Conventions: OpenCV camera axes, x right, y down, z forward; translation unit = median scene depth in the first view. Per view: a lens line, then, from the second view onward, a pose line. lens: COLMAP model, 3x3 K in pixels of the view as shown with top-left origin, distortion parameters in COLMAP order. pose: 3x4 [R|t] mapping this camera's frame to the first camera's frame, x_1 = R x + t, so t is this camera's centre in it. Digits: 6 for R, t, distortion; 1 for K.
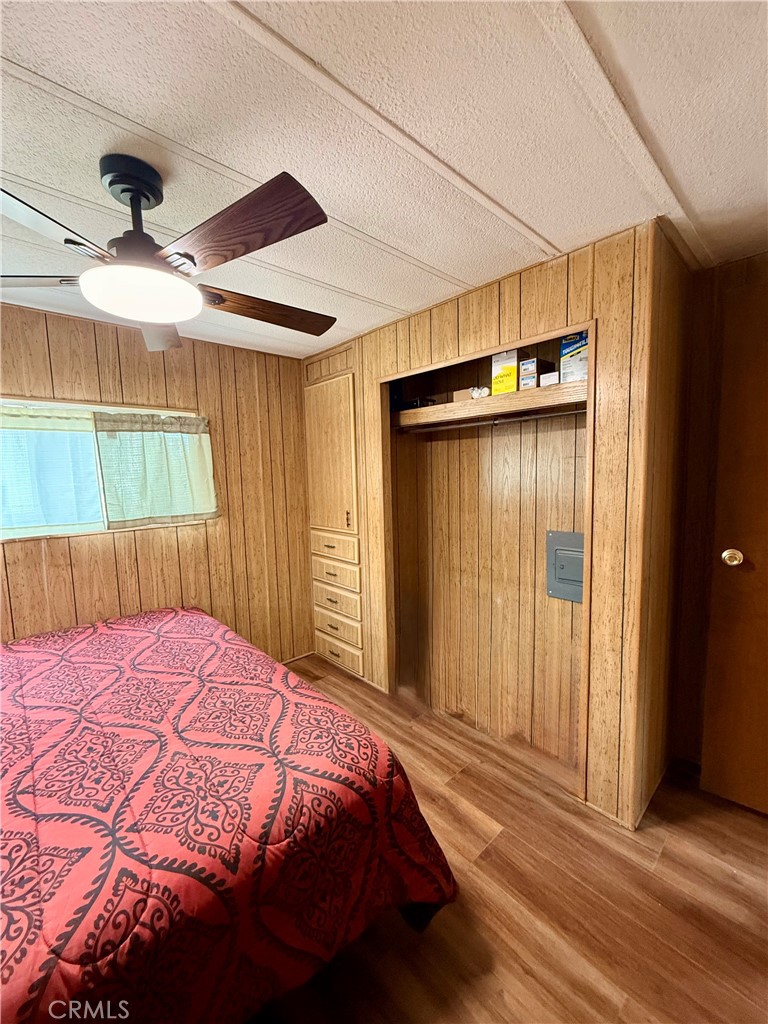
lens RADIAL K [[419.5, 0, 381.1], [0, 419.5, 511.4], [0, 0, 1]] dist [-0.000239, -0.000159]
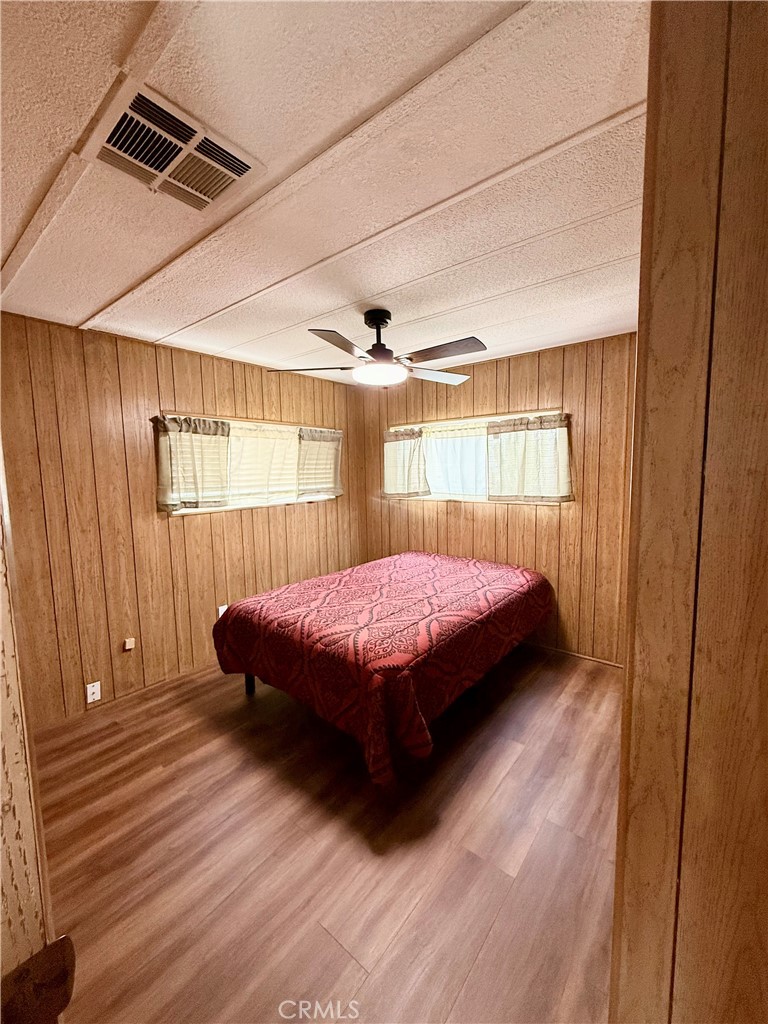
lens RADIAL K [[419.5, 0, 380.7], [0, 419.5, 513.5], [0, 0, 1]] dist [-0.000239, -0.000159]
pose [[0.122015, 0.125834, -0.984519, 0.799032], [-0.078017, 0.990078, 0.116875, -0.057218], [0.989457, 0.062549, 0.130621, 0.441509]]
